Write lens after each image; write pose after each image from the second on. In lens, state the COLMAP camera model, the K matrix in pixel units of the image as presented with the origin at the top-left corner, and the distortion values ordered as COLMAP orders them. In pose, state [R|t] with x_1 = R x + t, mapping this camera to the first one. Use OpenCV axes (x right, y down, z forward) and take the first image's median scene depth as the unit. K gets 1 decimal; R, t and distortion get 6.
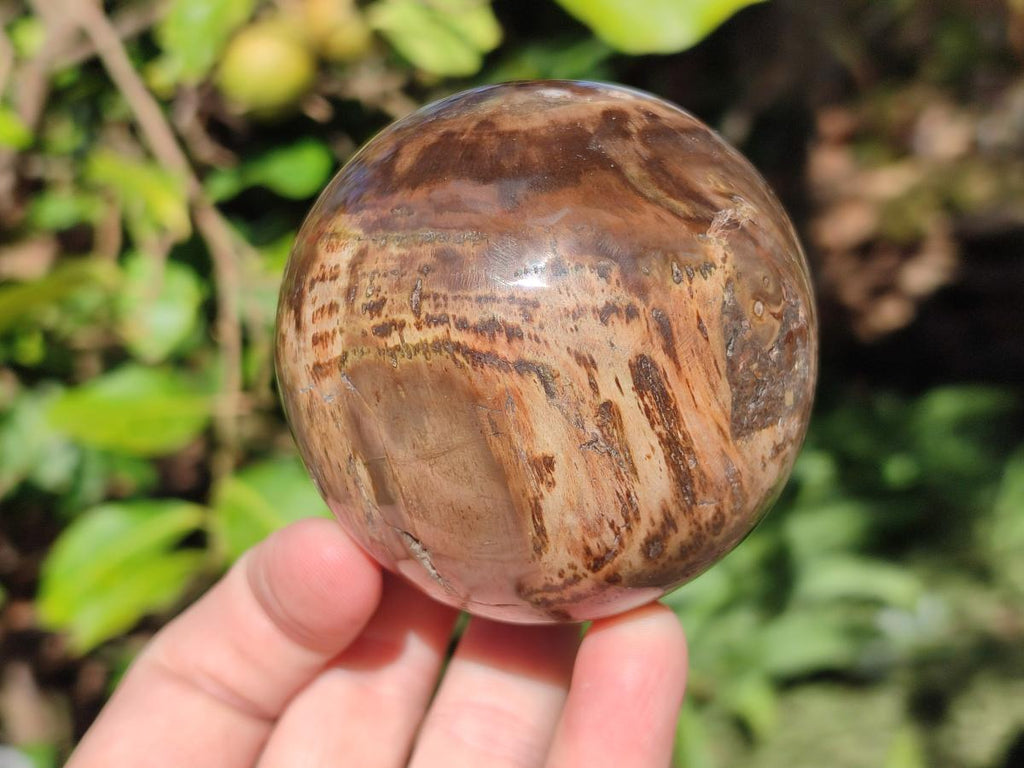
lens RADIAL K [[1528.8, 0, 512.0], [0, 1528.8, 384.0], [0, 0, 1]] dist [0.300274, -1.932780]
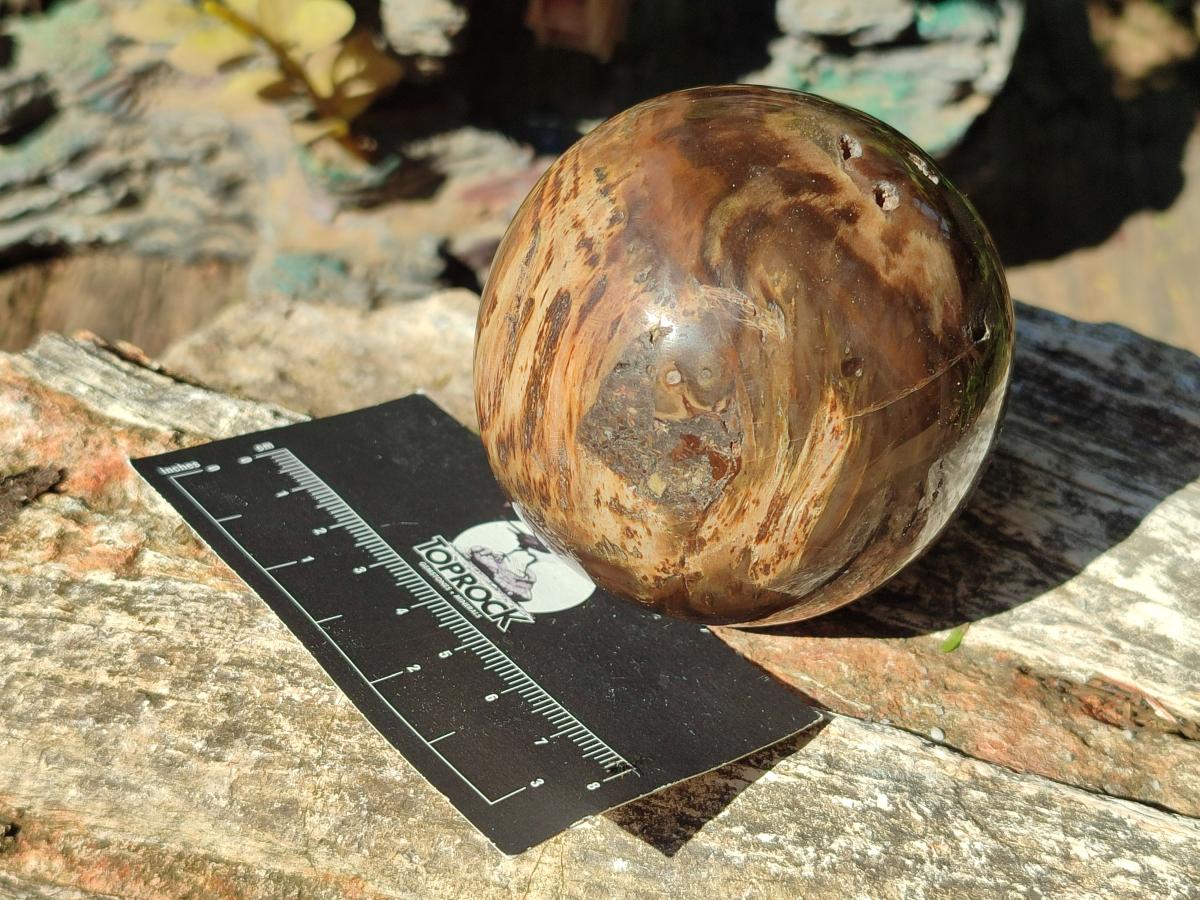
lens RADIAL K [[1791.5, 0, 600.0], [0, 1791.5, 450.0], [0, 0, 1]] dist [0.300274, -1.932780]
pose [[0.173617, 0.700088, -0.692629, 0.992745], [-0.705079, 0.579380, 0.408881, -0.464353], [0.687547, 0.417369, 0.594207, 0.311911]]
